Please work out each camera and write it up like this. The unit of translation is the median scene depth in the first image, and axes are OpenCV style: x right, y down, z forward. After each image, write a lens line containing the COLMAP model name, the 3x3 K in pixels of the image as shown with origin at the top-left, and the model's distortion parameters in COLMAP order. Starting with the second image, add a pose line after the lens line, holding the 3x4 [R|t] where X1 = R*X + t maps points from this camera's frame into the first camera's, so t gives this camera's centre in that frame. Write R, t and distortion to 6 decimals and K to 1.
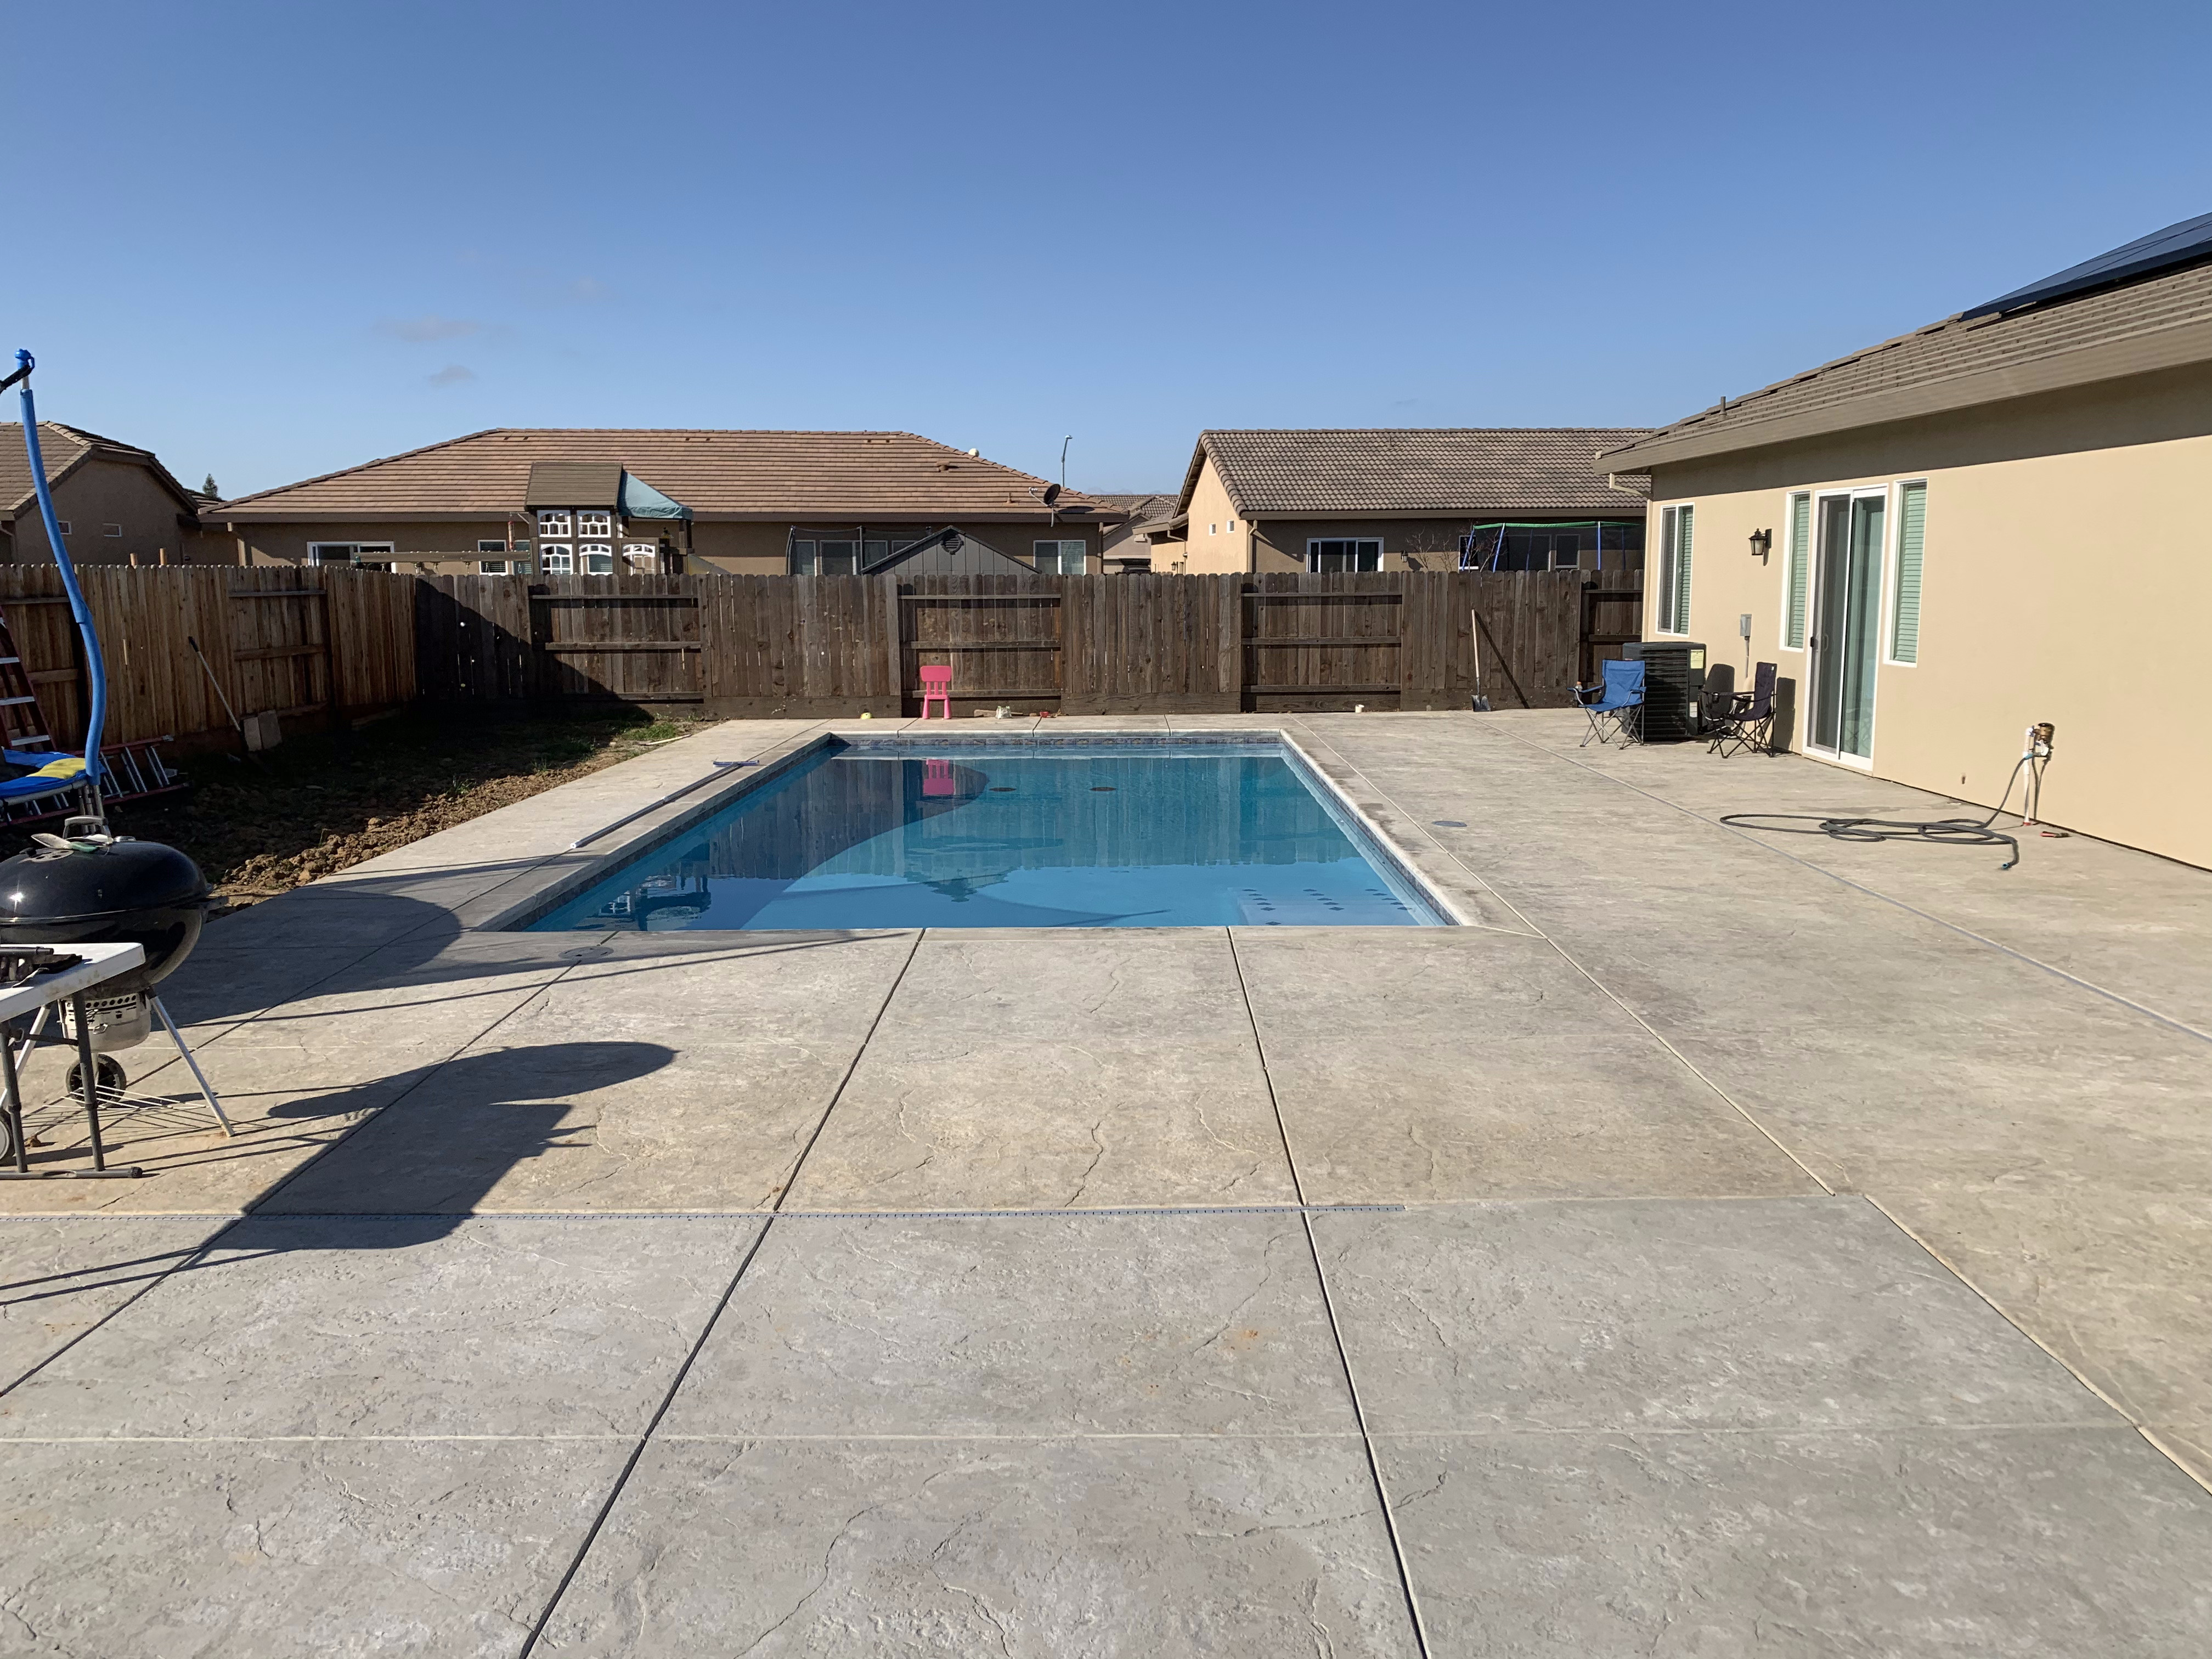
lens RADIAL K [[1701.4, 0, 1115.9], [0, 1701.4, 824.9], [0, 0, 1]] dist [0.038401, -0.064840]
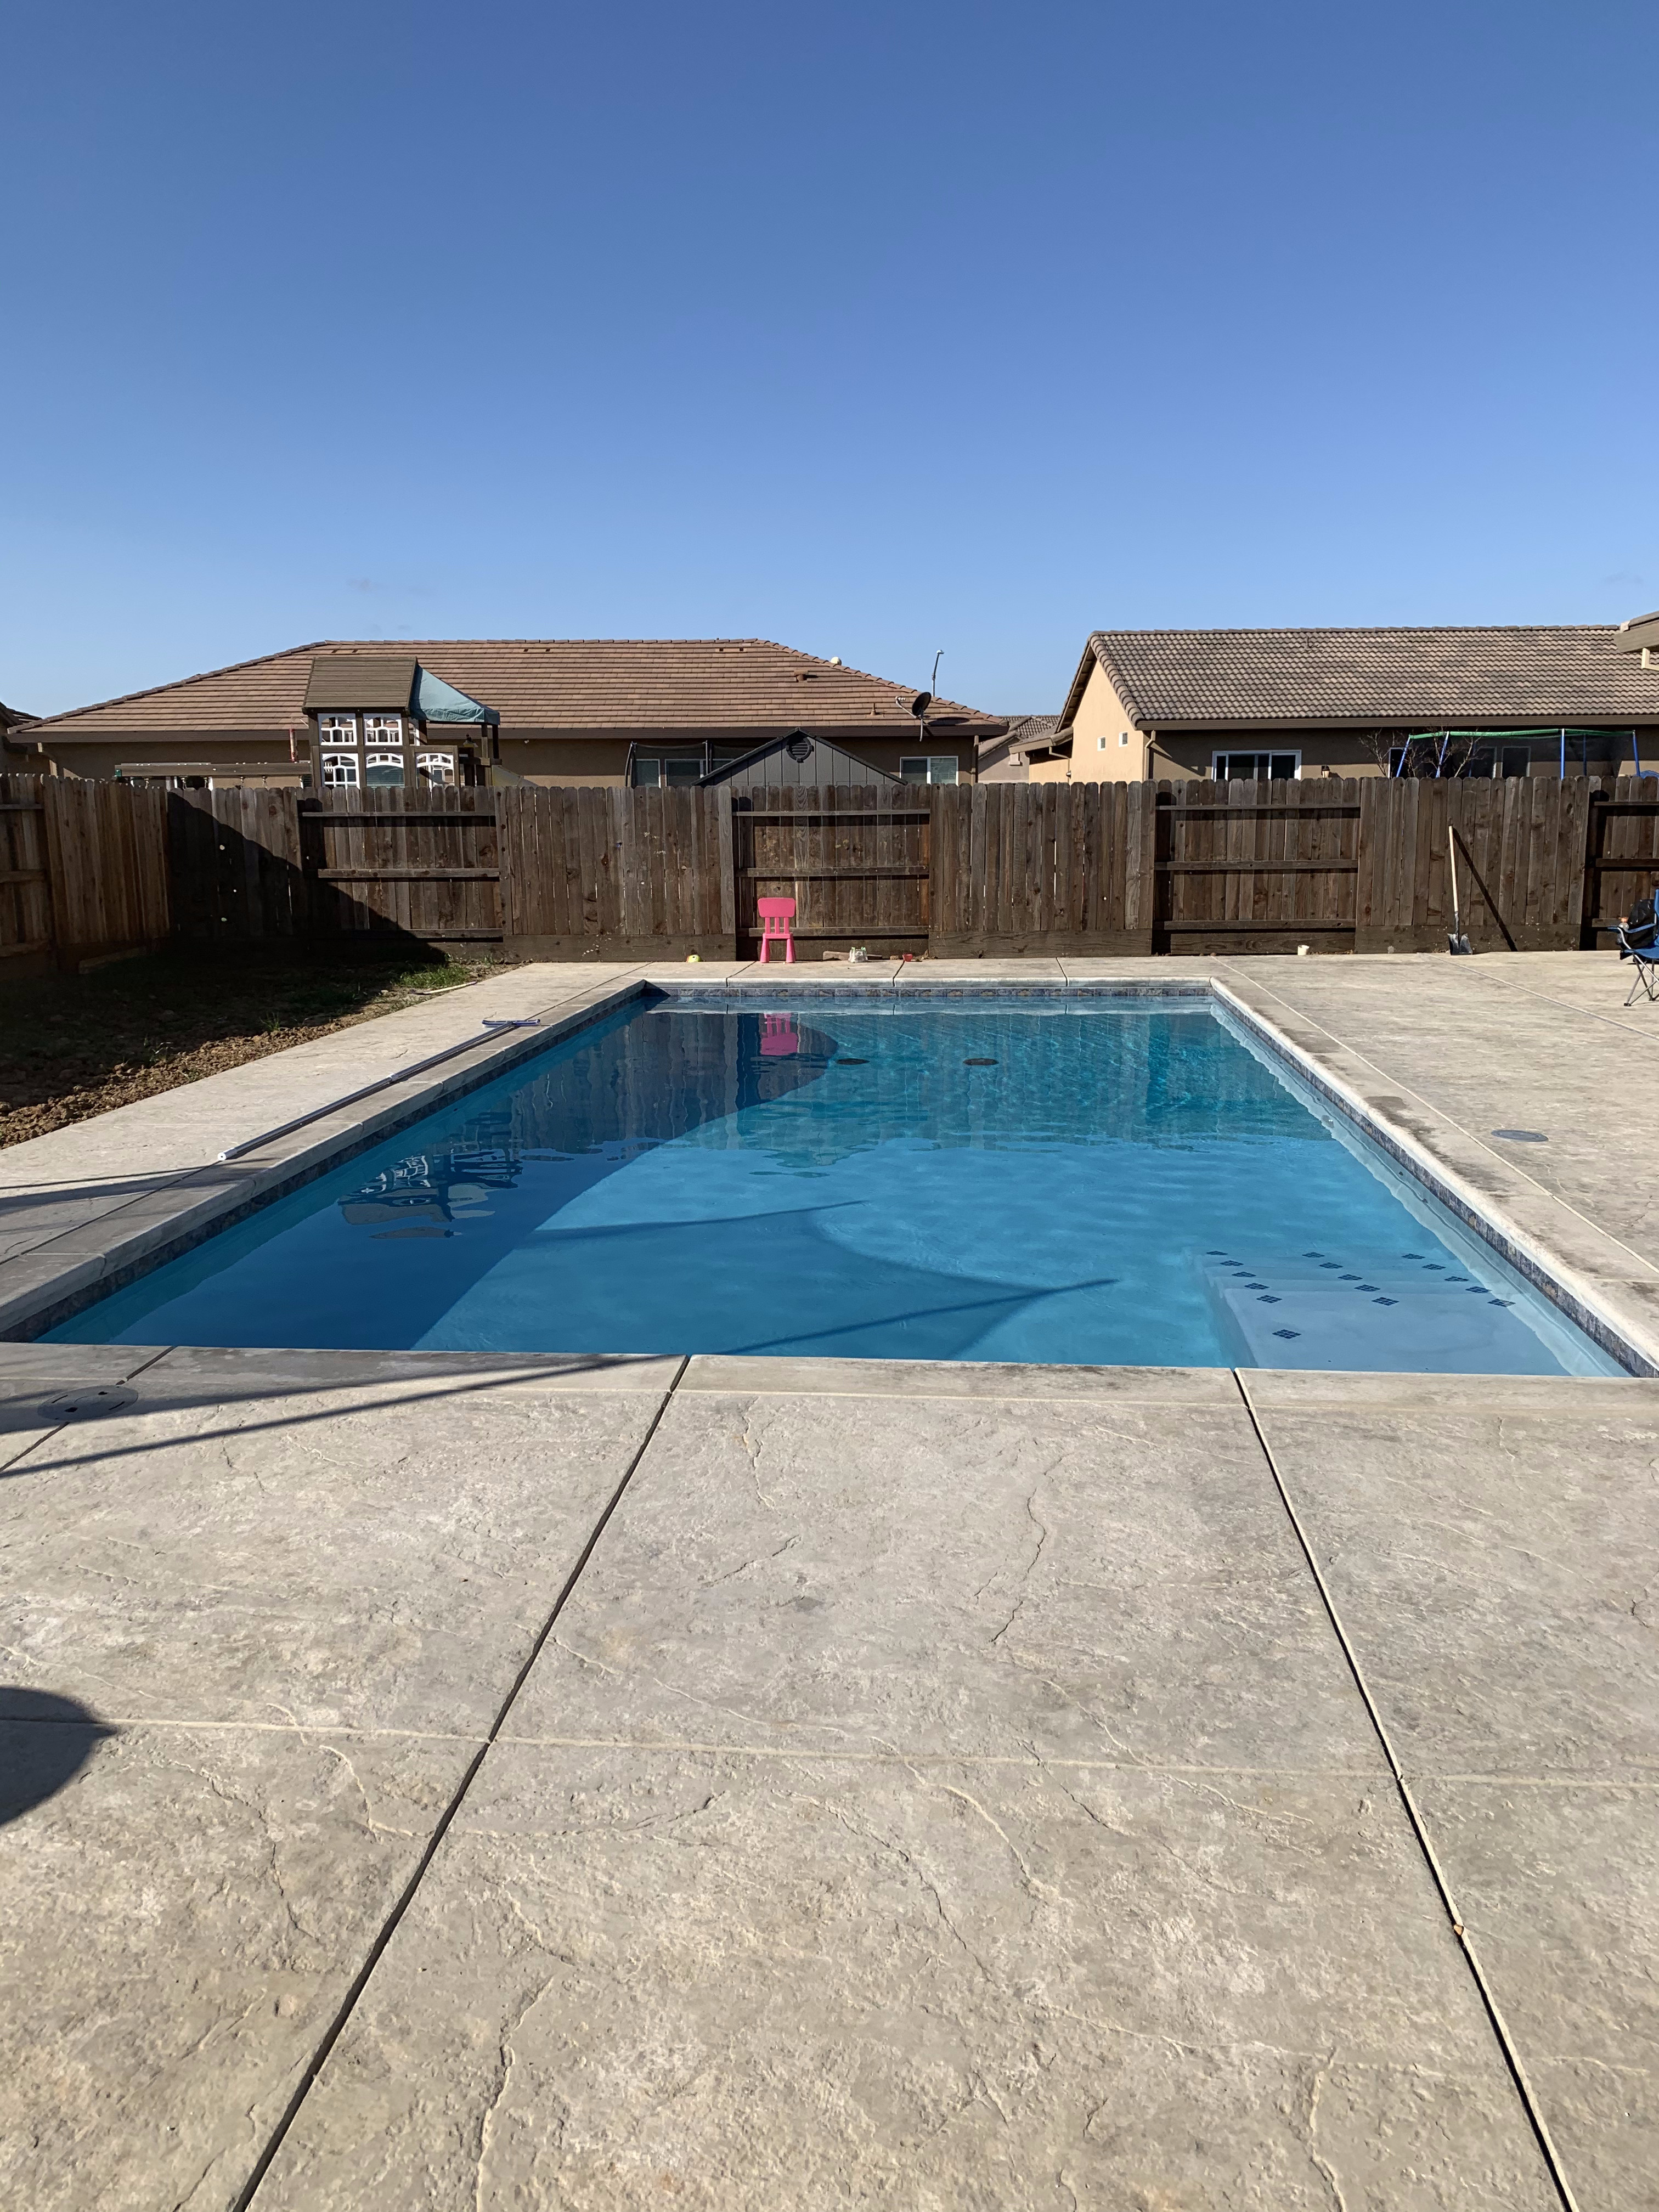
lens RADIAL K [[1701.4, 0, 818.5], [0, 1701.4, 1124.1], [0, 0, 1]] dist [0.038401, -0.064840]
pose [[0.995426, 0.013393, -0.094590, -0.006788], [-0.009757, 0.999199, 0.038801, -0.016140], [0.095034, -0.037700, 0.994760, 0.181409]]
